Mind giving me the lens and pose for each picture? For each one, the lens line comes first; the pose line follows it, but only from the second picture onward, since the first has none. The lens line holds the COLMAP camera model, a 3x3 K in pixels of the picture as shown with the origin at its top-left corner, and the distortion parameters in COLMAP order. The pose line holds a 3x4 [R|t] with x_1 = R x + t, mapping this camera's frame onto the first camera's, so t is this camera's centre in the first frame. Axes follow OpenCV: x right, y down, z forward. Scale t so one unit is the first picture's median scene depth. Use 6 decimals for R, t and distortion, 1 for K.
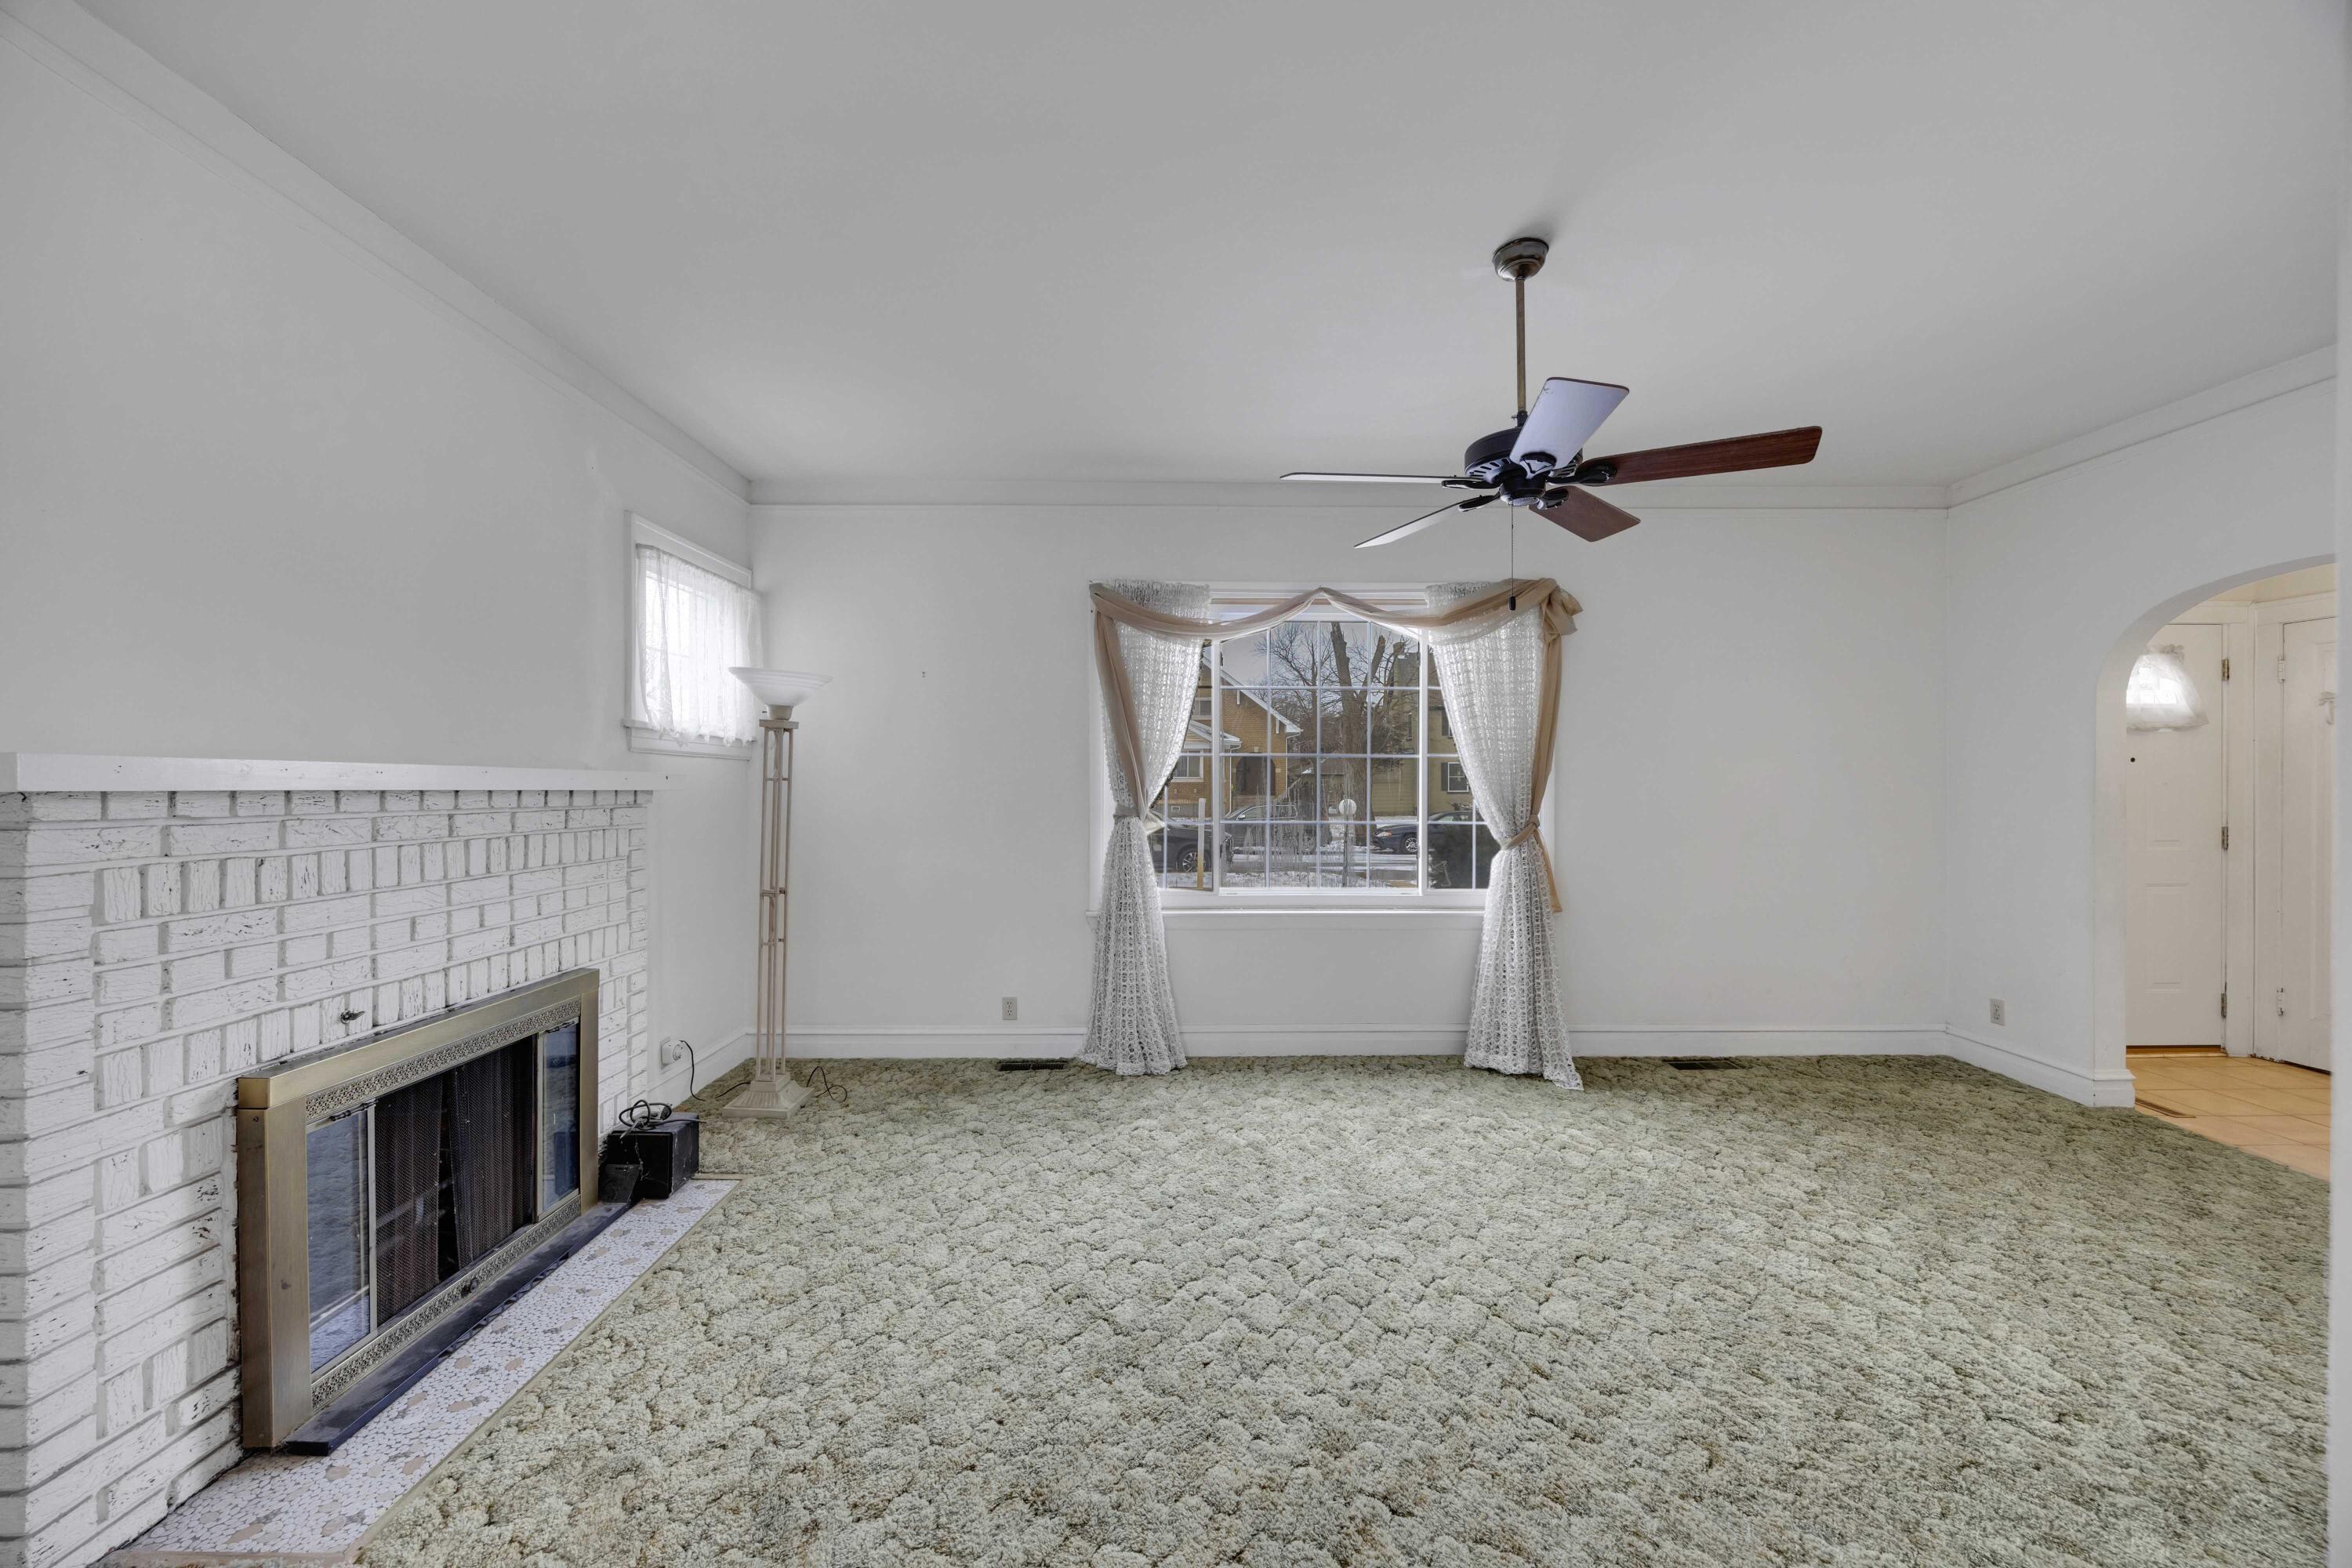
lens RADIAL K [[927.7, 0, 1233.0], [0, 927.7, 794.9], [0, 0, 1]] dist [-0.001022, -0.000144]
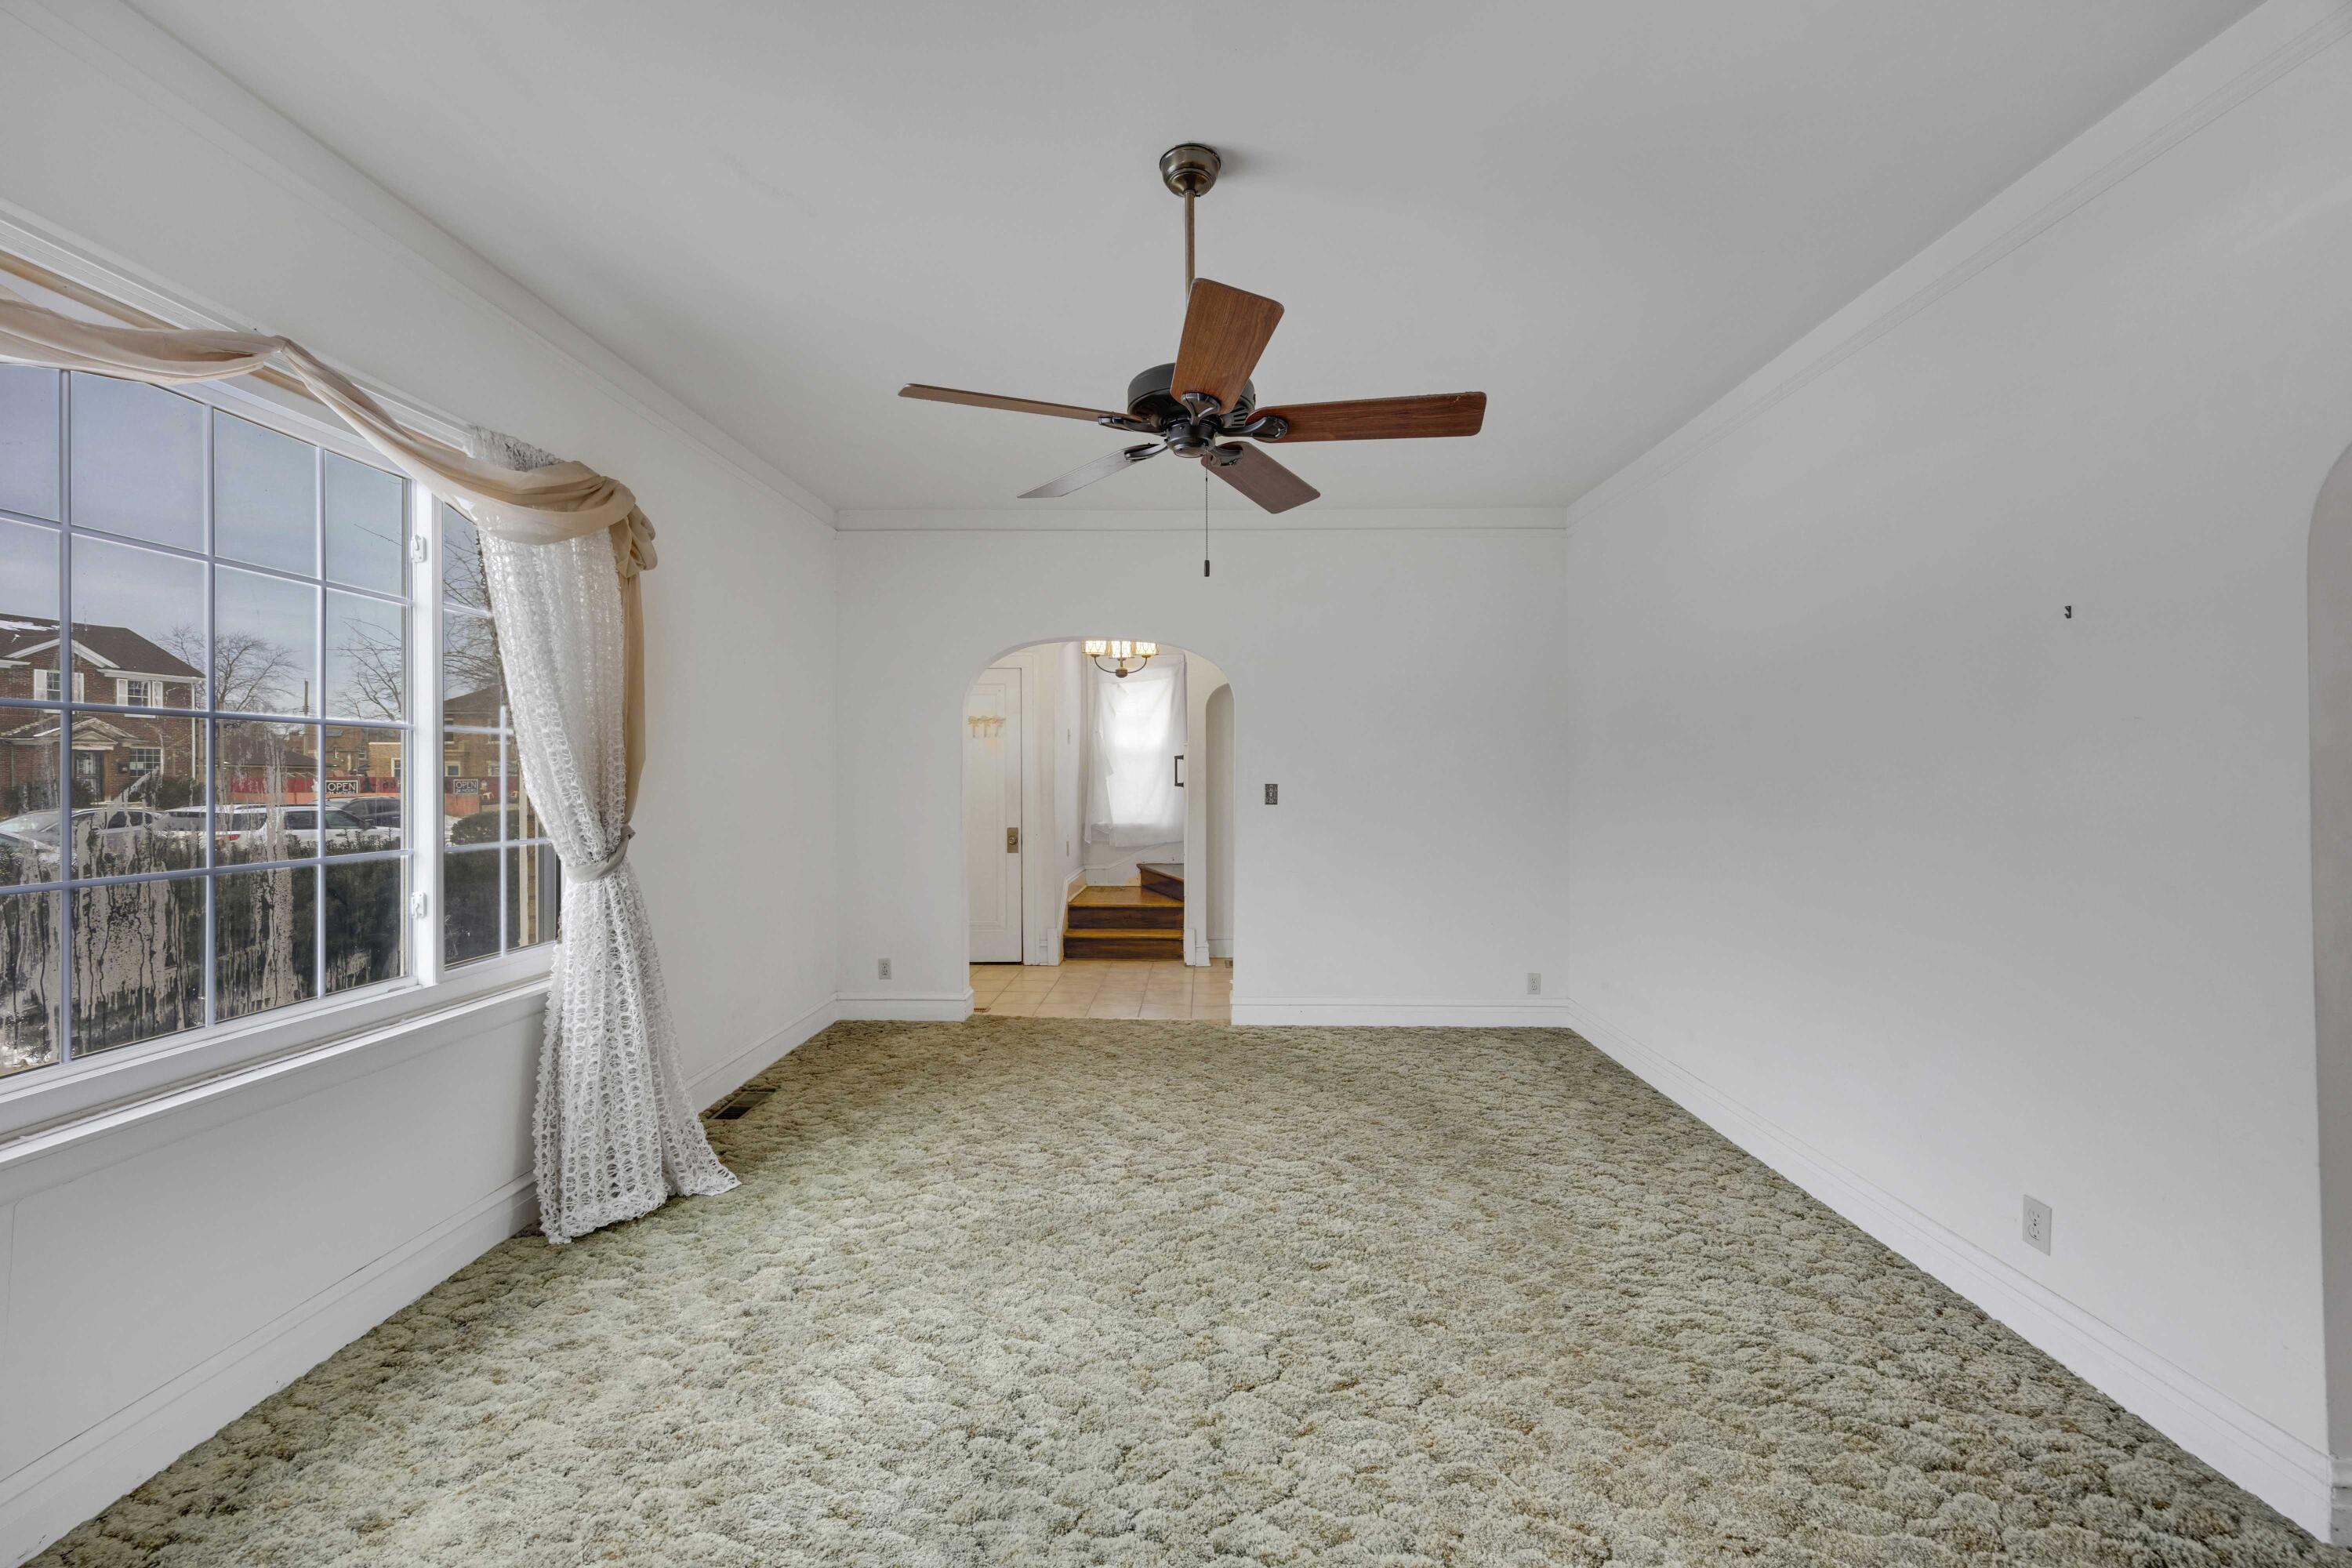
lens RADIAL K [[909.2, 0, 1178.9], [0, 909.2, 769.5], [0, 0, 1]] dist [0.000318, 0.000022]
pose [[0.073109, 0.006375, 0.997304, -0.497344], [0.021723, 0.999732, -0.007983, -0.003271], [-0.997087, 0.022248, 0.072951, 0.882381]]
